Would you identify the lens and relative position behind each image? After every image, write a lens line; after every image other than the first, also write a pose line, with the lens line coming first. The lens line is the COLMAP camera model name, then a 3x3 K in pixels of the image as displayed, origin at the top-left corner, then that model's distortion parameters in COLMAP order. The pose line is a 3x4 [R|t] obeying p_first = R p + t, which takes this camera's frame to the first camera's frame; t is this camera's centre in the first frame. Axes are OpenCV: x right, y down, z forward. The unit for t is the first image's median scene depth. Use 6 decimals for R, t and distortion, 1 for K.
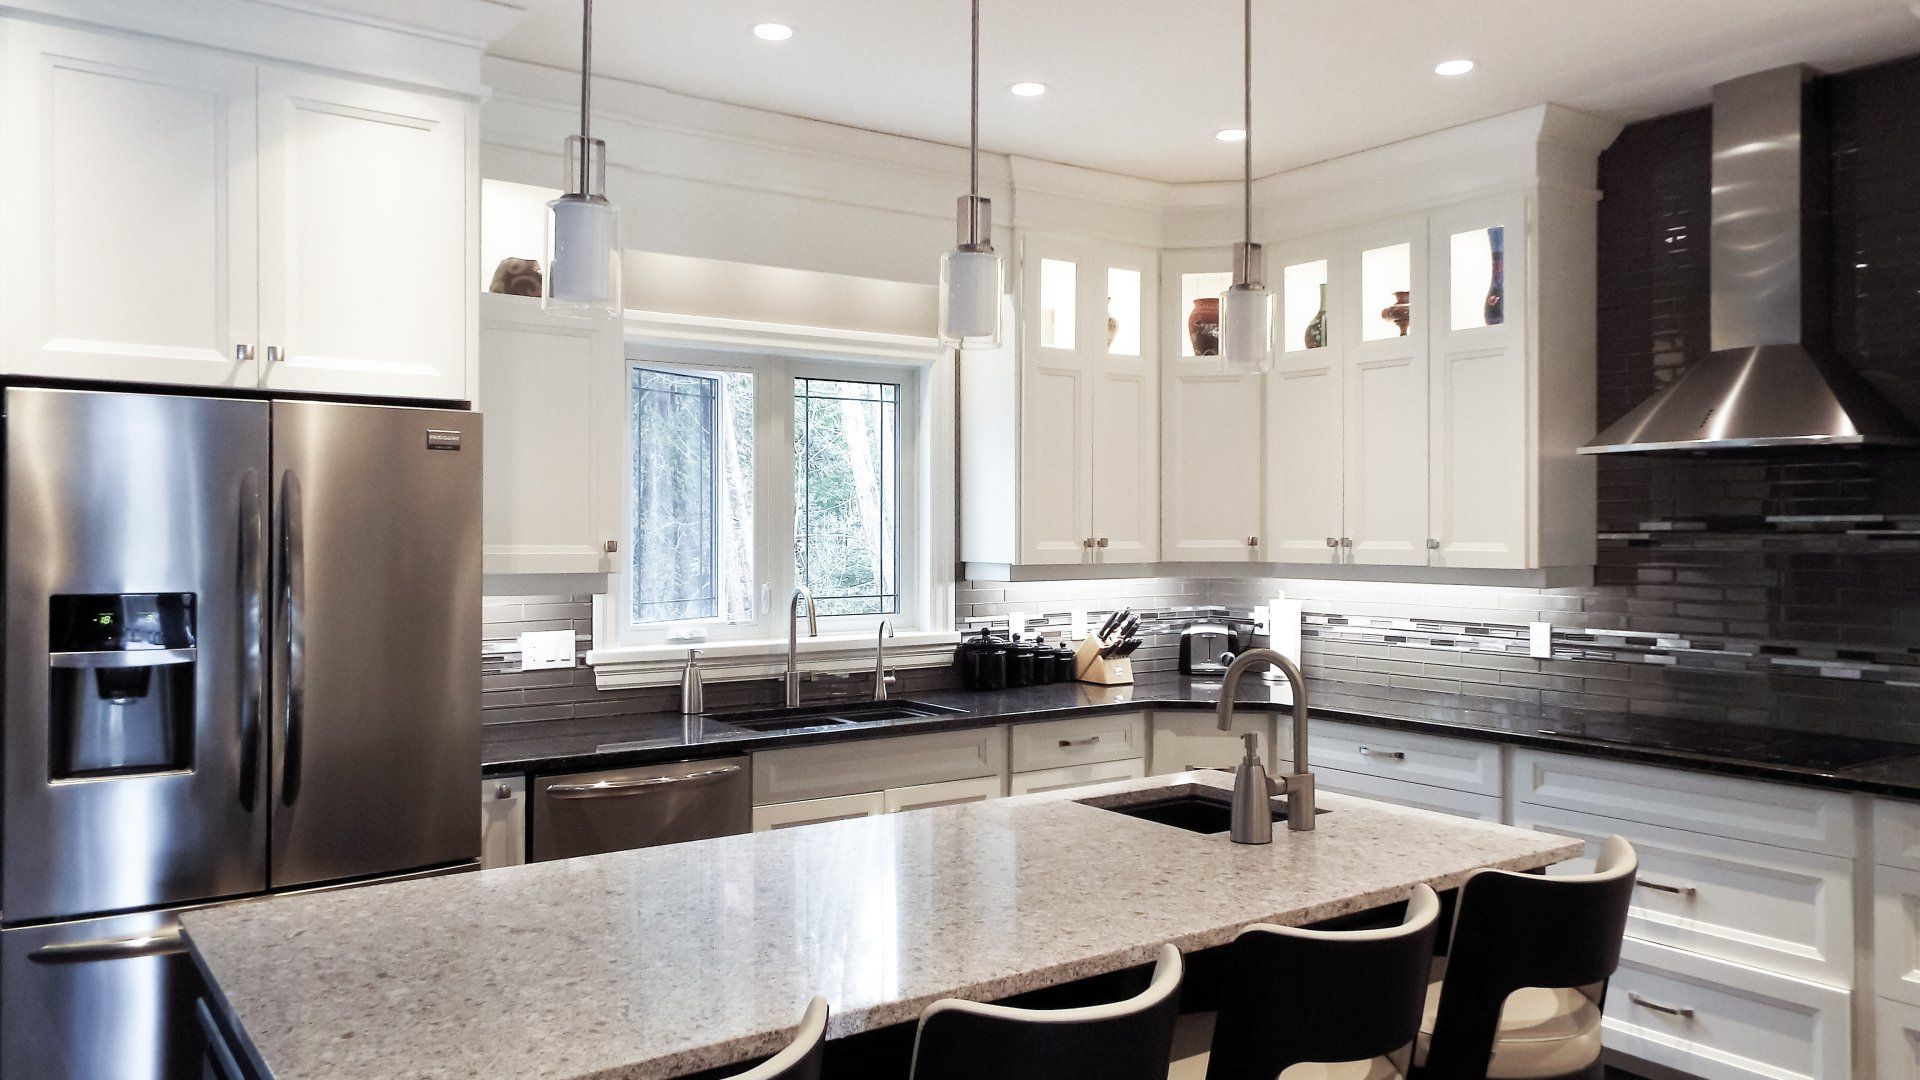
lens RADIAL K [[1419.4, 0, 960.0], [0, 1419.4, 540.0], [0, 0, 1]] dist [-0.007403, -0.000608]
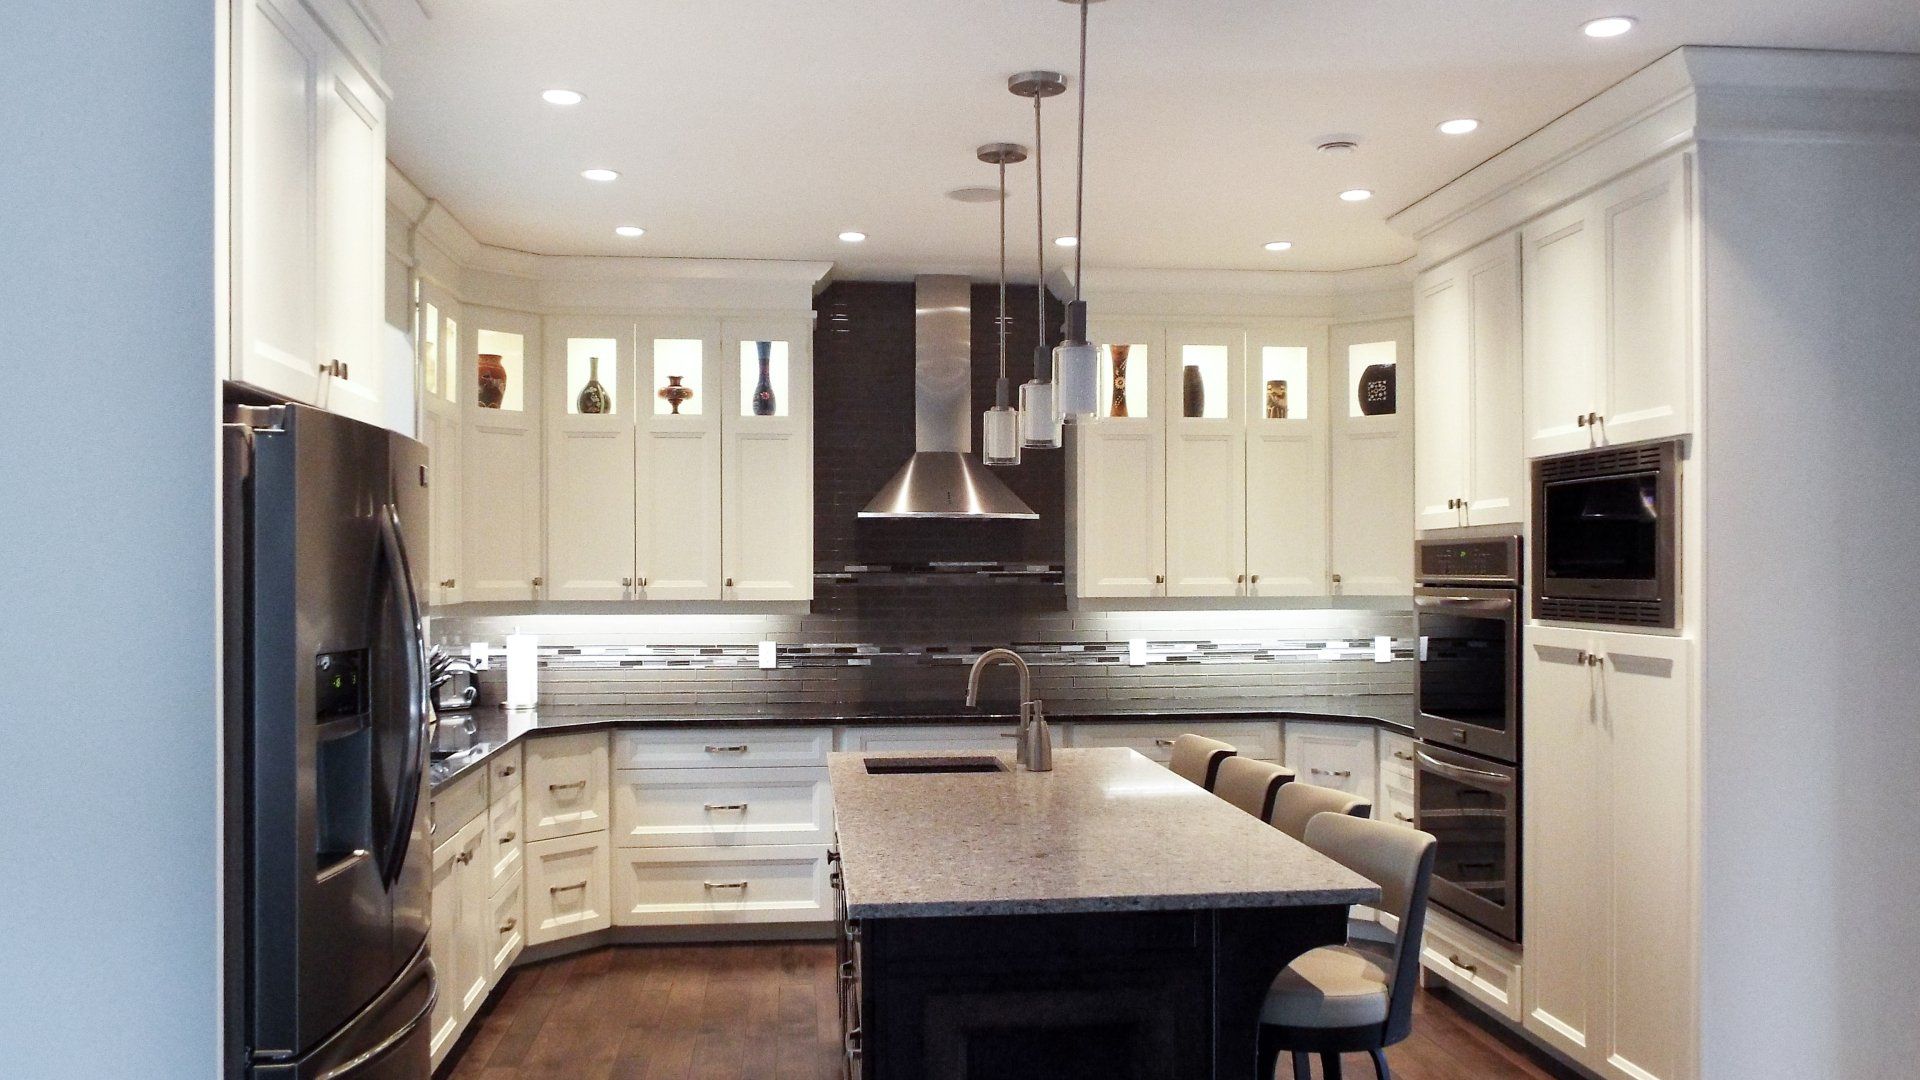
lens RADIAL K [[1419.4, 0, 960.0], [0, 1419.4, 540.0], [0, 0, 1]] dist [-0.007403, -0.000608]
pose [[0.496075, 0.021101, 0.868023, -0.646811], [0.007418, 0.999565, -0.028539, 0.002800], [-0.868248, 0.020596, 0.495703, 0.185887]]
